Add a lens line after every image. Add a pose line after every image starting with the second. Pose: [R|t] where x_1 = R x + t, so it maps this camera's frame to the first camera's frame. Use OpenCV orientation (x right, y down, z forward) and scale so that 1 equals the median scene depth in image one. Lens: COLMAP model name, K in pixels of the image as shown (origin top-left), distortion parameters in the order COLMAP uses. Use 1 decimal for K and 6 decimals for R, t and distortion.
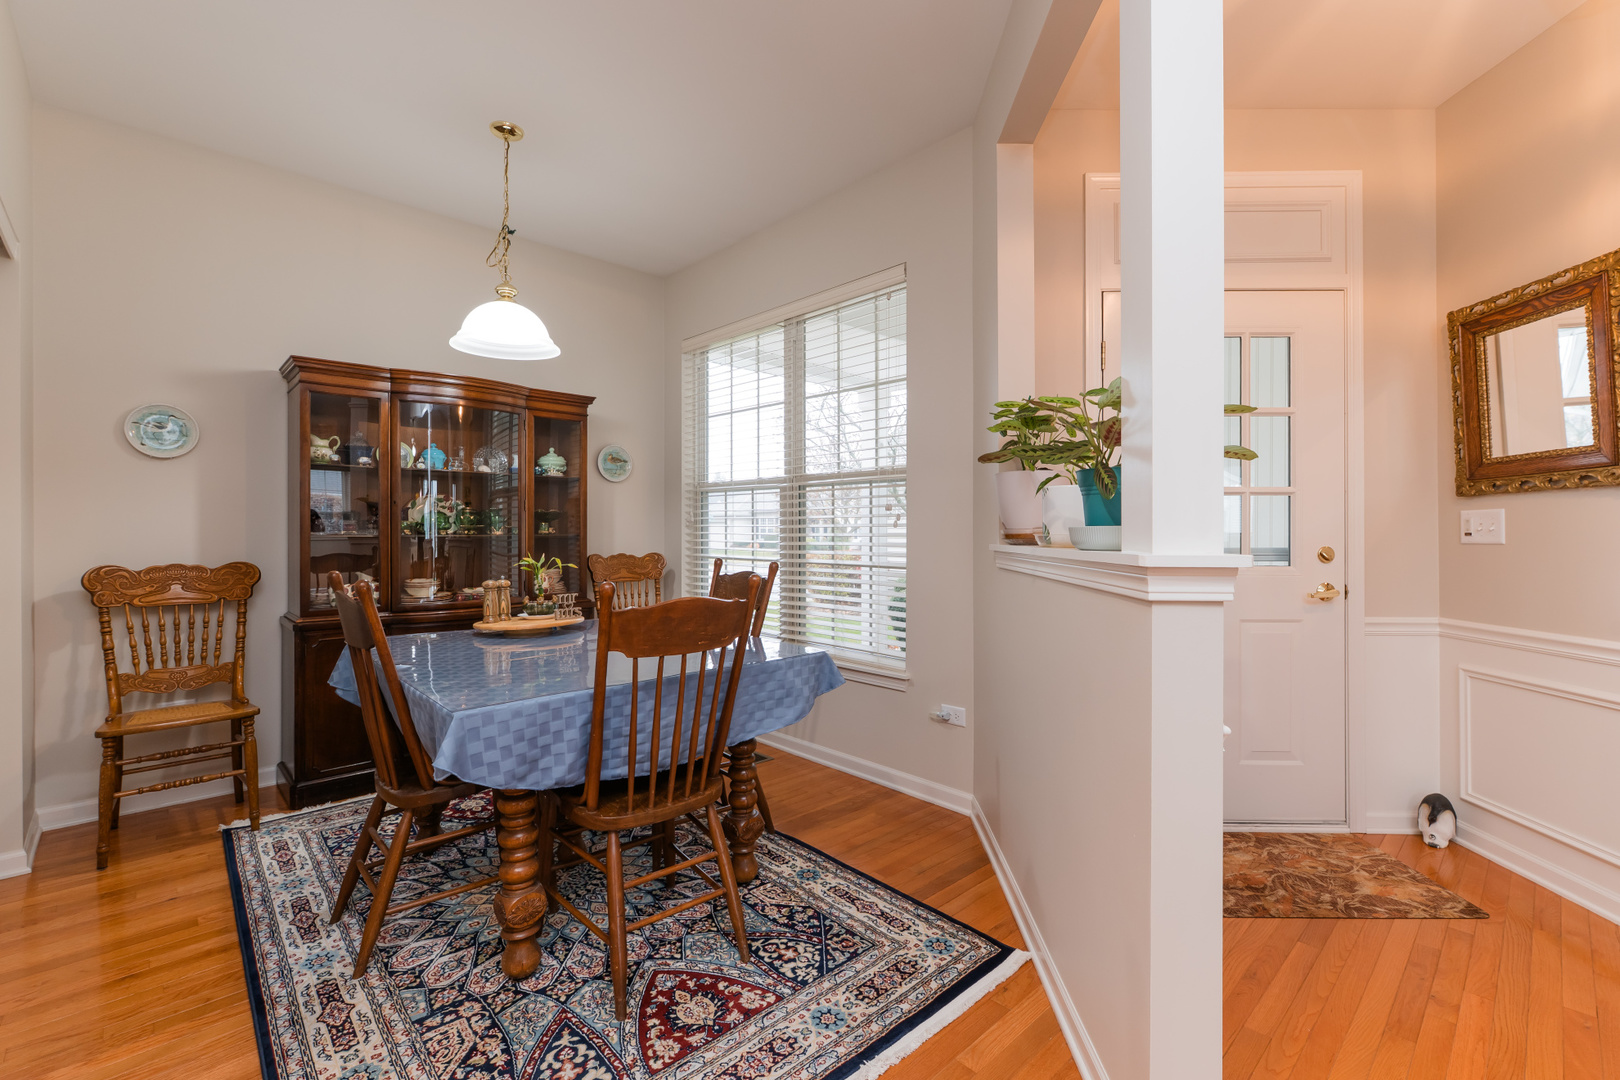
lens RADIAL K [[698.7, 0, 840.1], [0, 698.7, 530.5], [0, 0, 1]] dist [-0.004023, 0.000187]
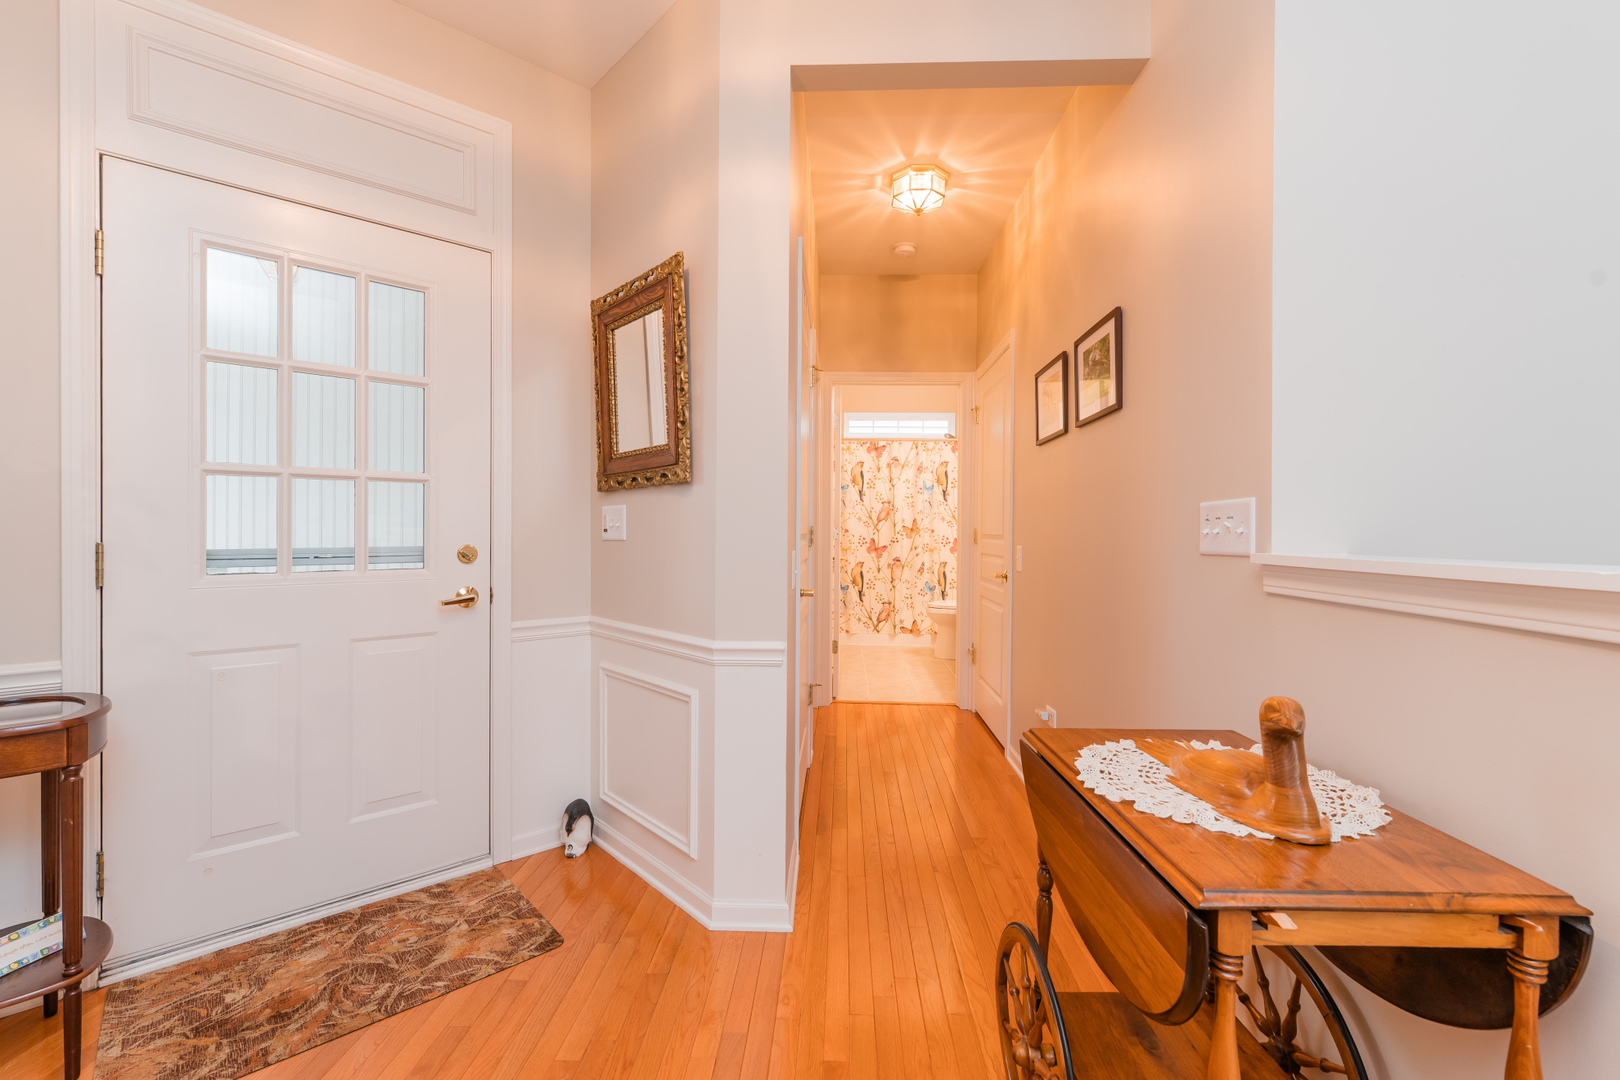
lens RADIAL K [[698.7, 0, 802.6], [0, 698.7, 537.4], [0, 0, 1]] dist [-0.004023, 0.000187]
pose [[0.729723, -0.004297, 0.683730, 0.424430], [-0.006540, 0.999891, 0.013264, 0.000012], [-0.683712, -0.014150, 0.729615, 0.087713]]
